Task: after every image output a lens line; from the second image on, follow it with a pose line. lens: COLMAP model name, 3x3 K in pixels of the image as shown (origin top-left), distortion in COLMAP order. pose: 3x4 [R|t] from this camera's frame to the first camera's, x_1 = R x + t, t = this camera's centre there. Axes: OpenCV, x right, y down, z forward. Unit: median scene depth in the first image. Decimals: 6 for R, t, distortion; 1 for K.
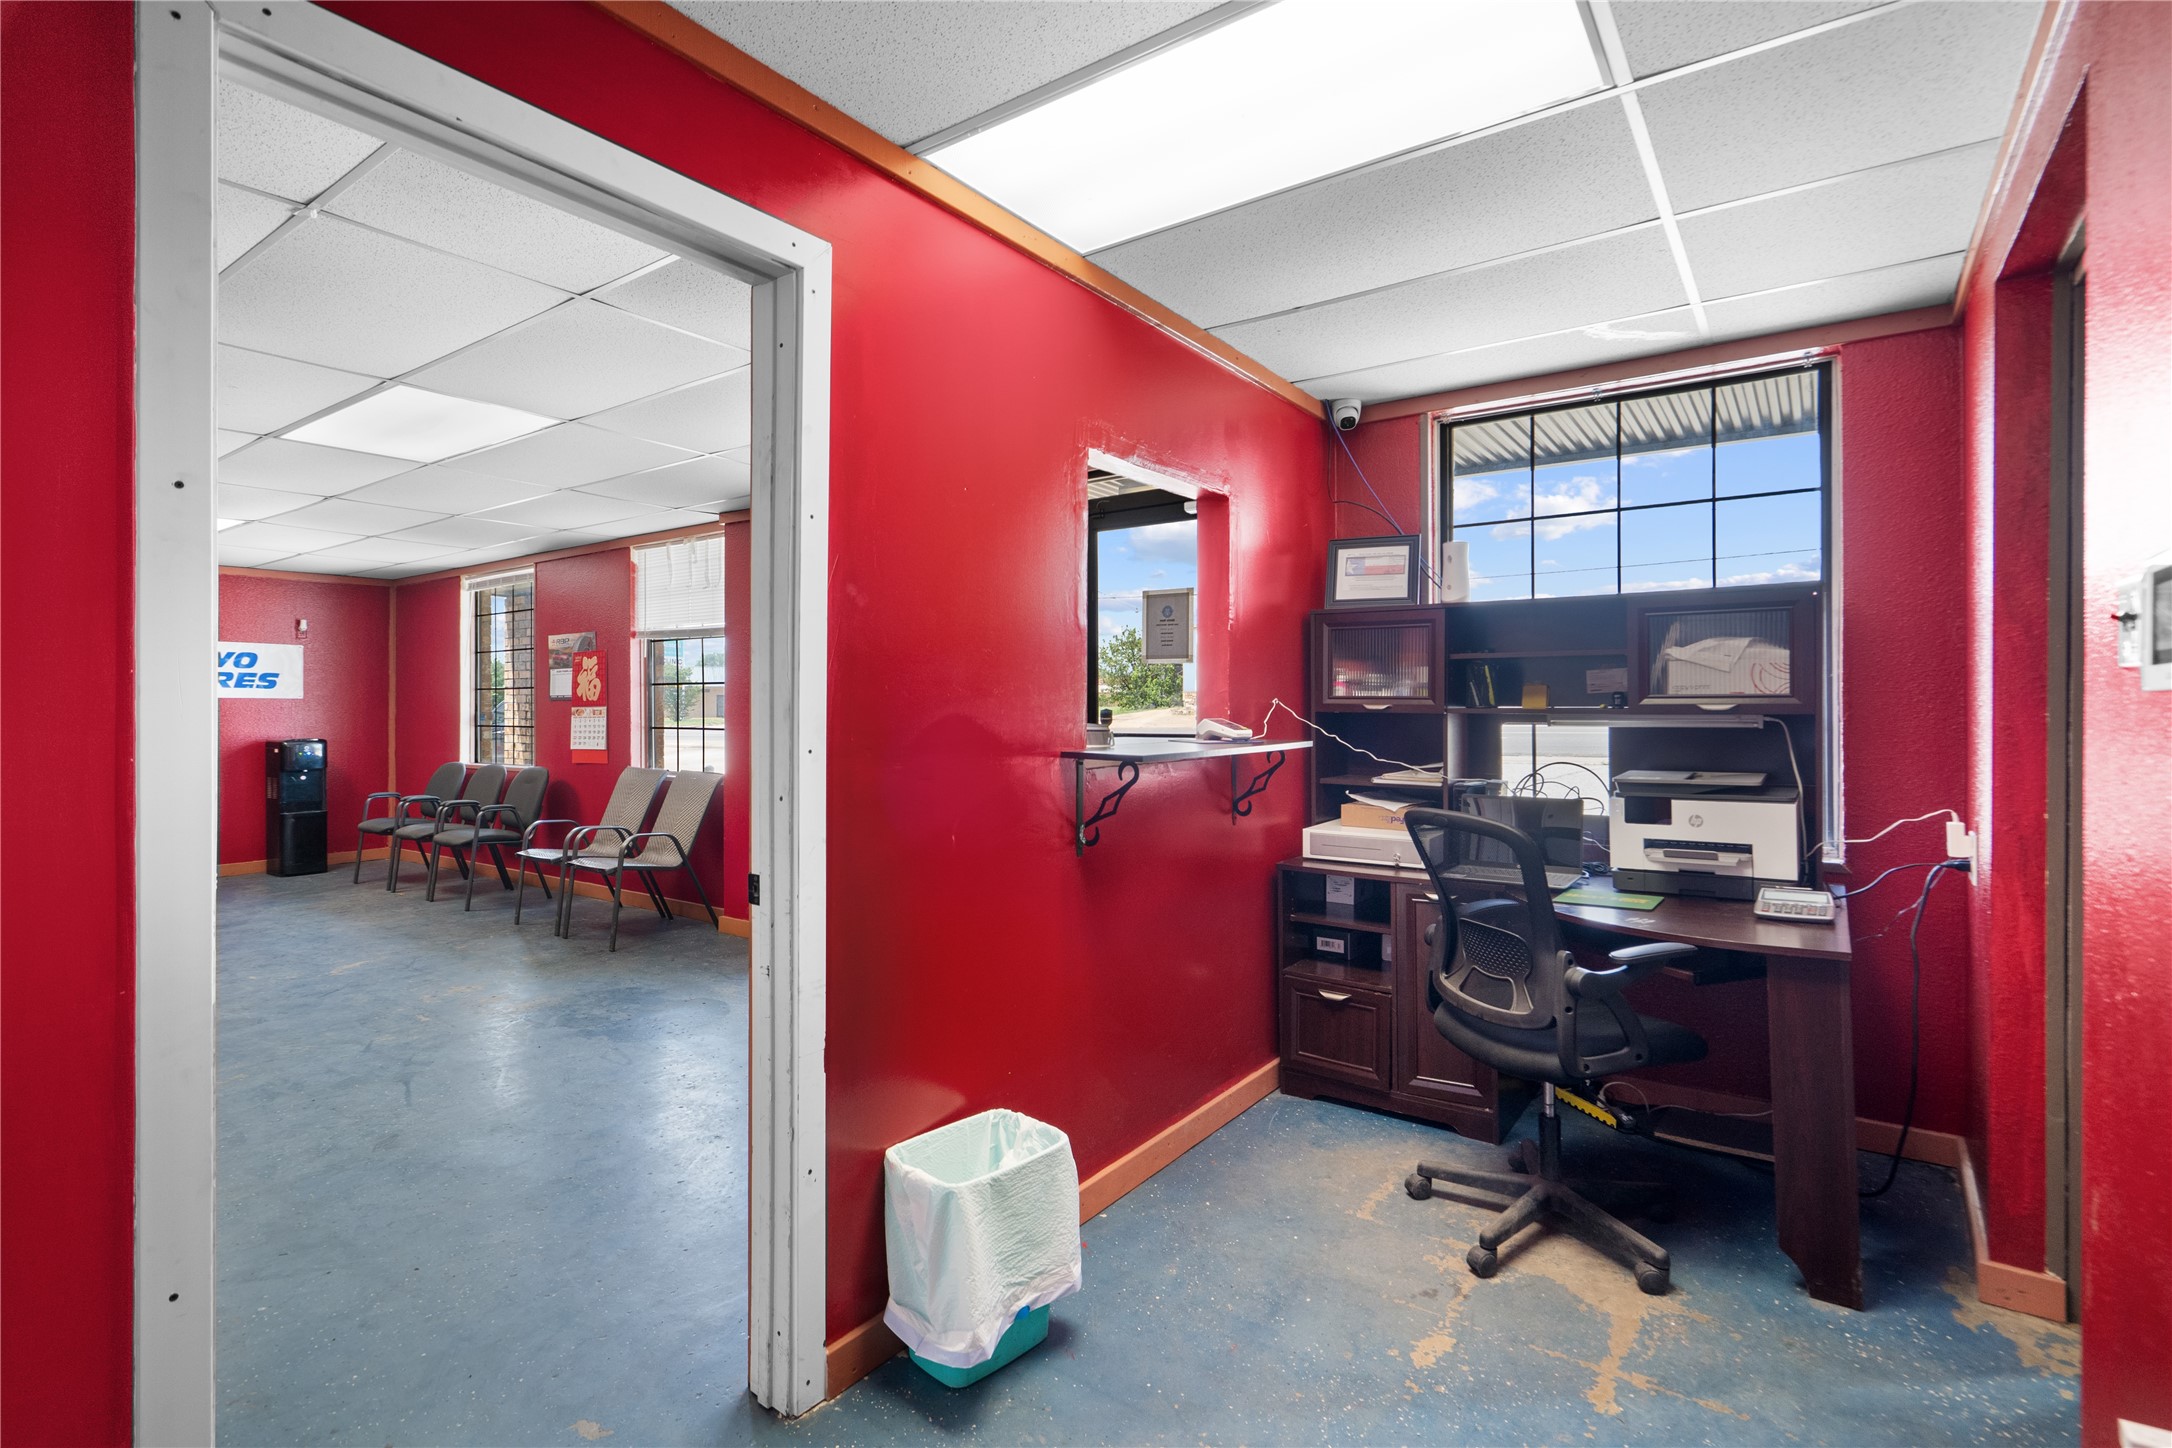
lens RADIAL K [[1026.5, 0, 1086.3], [0, 1026.5, 701.9], [0, 0, 1]] dist [0.002886, -0.000186]
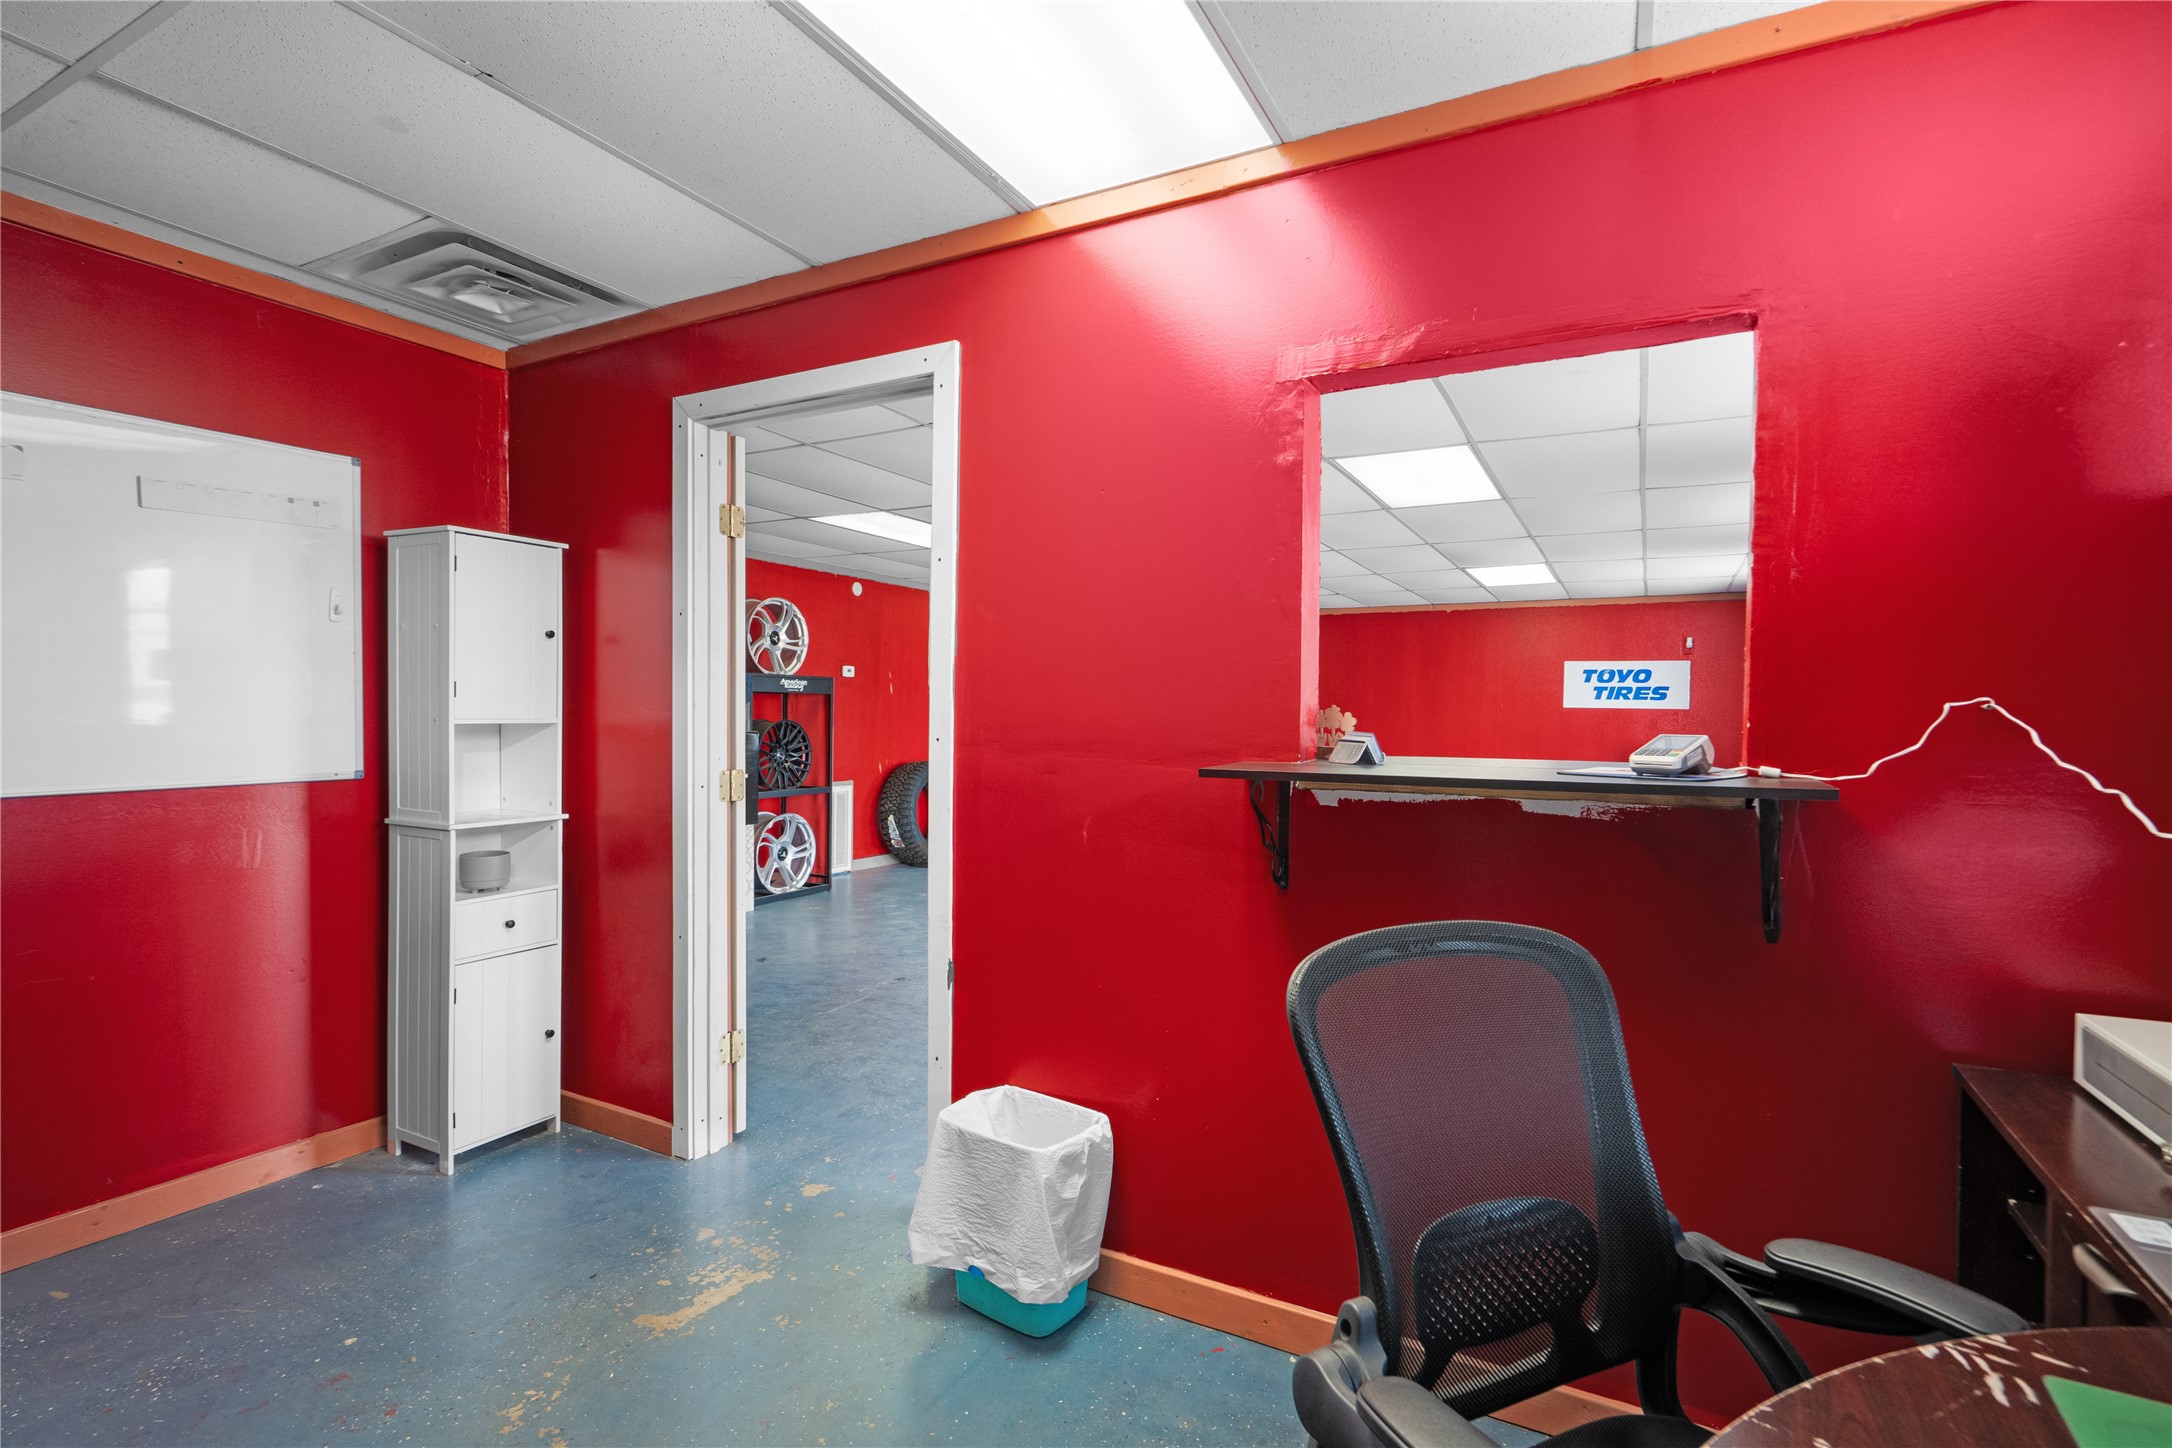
lens RADIAL K [[1007.3, 0, 1086.0], [0, 1007.3, 724.0], [0, 0, 1]] dist [-0.000887, -0.000105]
pose [[0.126628, 0.015800, -0.991824, 0.235476], [-0.008114, 0.999856, 0.014892, 0.001885], [0.991917, 0.006162, 0.126738, 0.233924]]
